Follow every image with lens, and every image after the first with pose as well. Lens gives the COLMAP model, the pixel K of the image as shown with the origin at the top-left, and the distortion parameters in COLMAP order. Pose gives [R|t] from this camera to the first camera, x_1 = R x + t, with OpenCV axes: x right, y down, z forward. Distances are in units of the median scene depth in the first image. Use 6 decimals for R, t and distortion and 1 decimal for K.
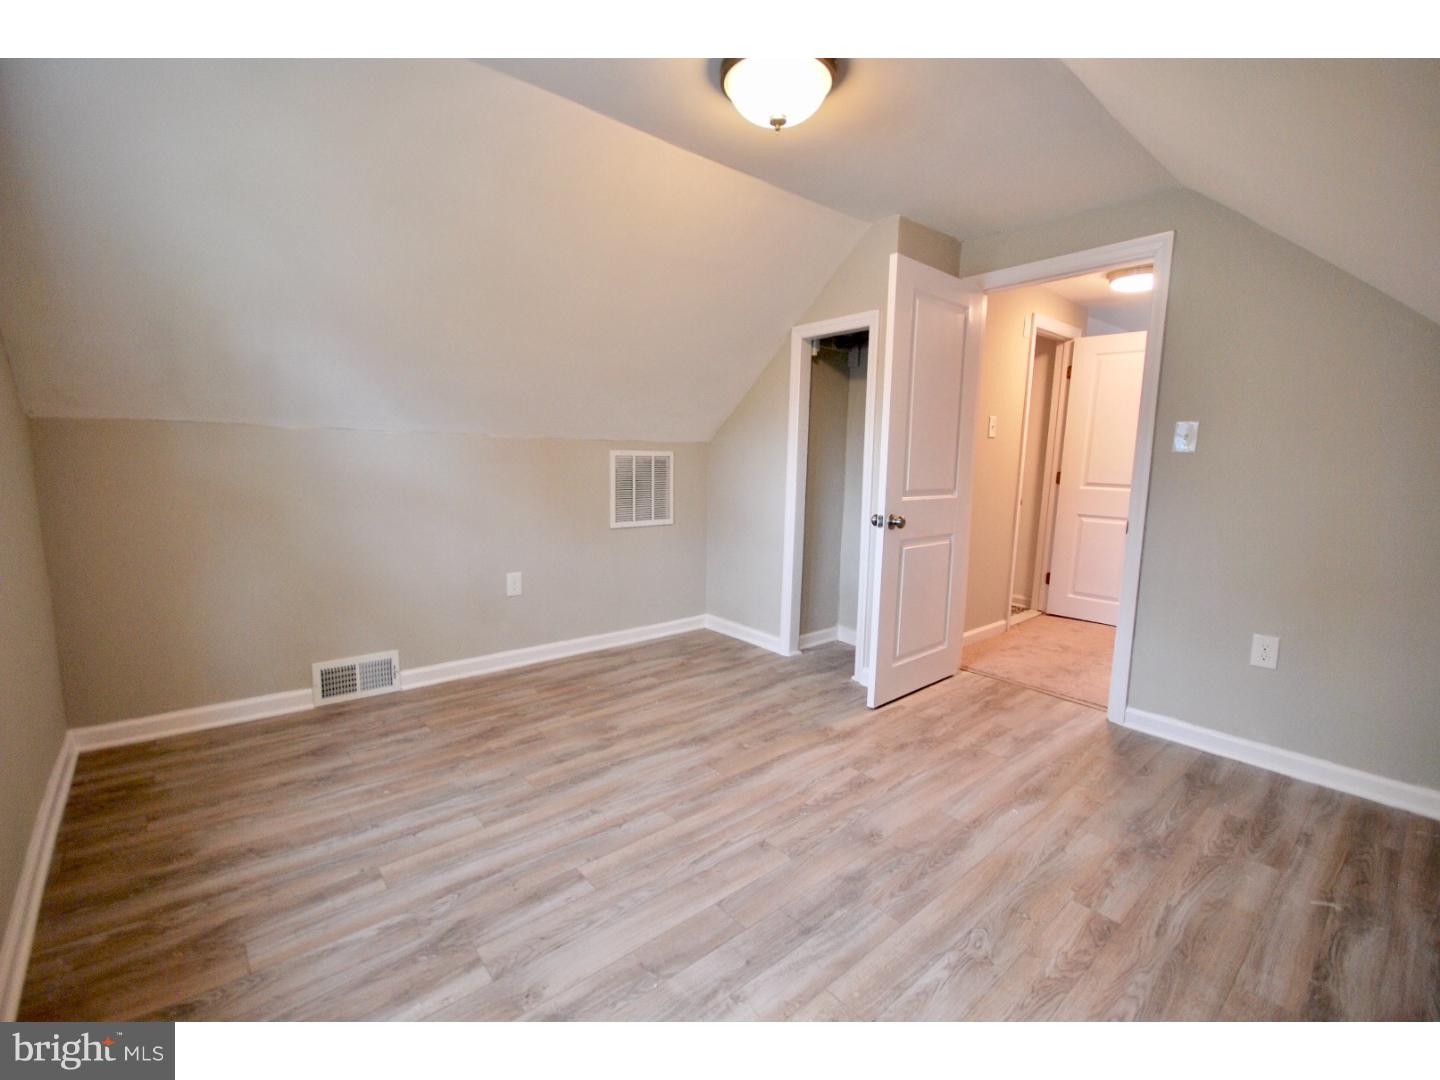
lens RADIAL K [[634.9, 0, 719.5], [0, 634.9, 540.9], [0, 0, 1]] dist [-0.004736, -0.001542]
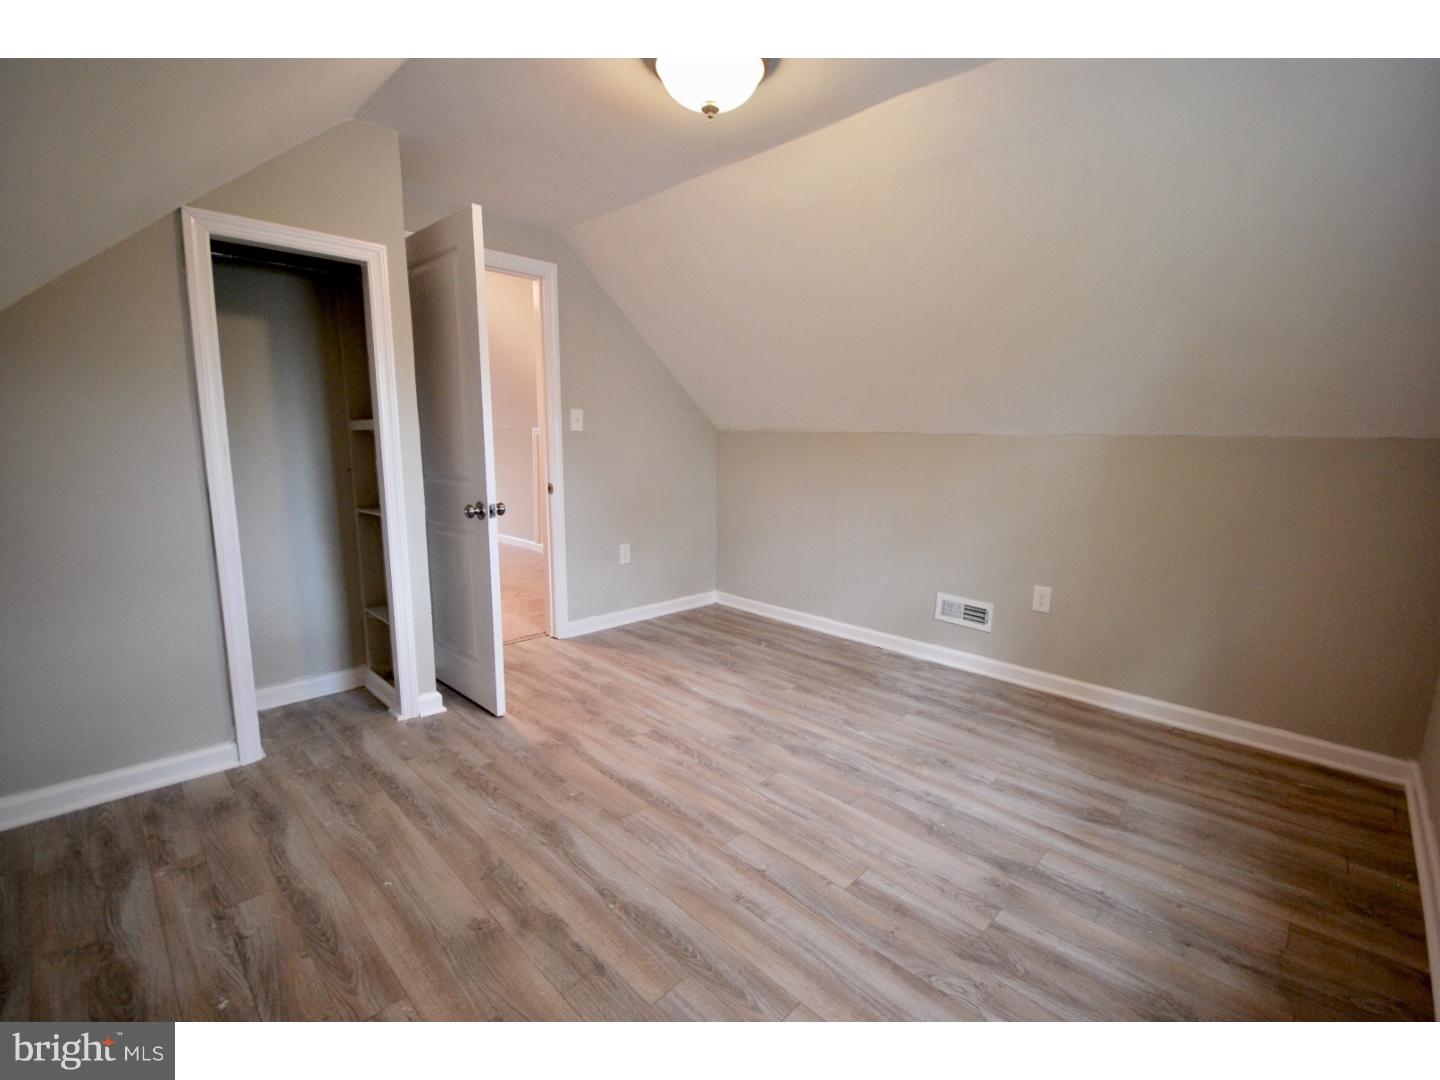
lens RADIAL K [[634.9, 0, 720.0], [0, 634.9, 542.9], [0, 0, 1]] dist [-0.004736, -0.001542]
pose [[-0.095877, -0.182106, 0.978593, -0.857932], [0.112114, 0.974891, 0.192402, -0.159711], [-0.989059, 0.128161, -0.073053, 0.977006]]
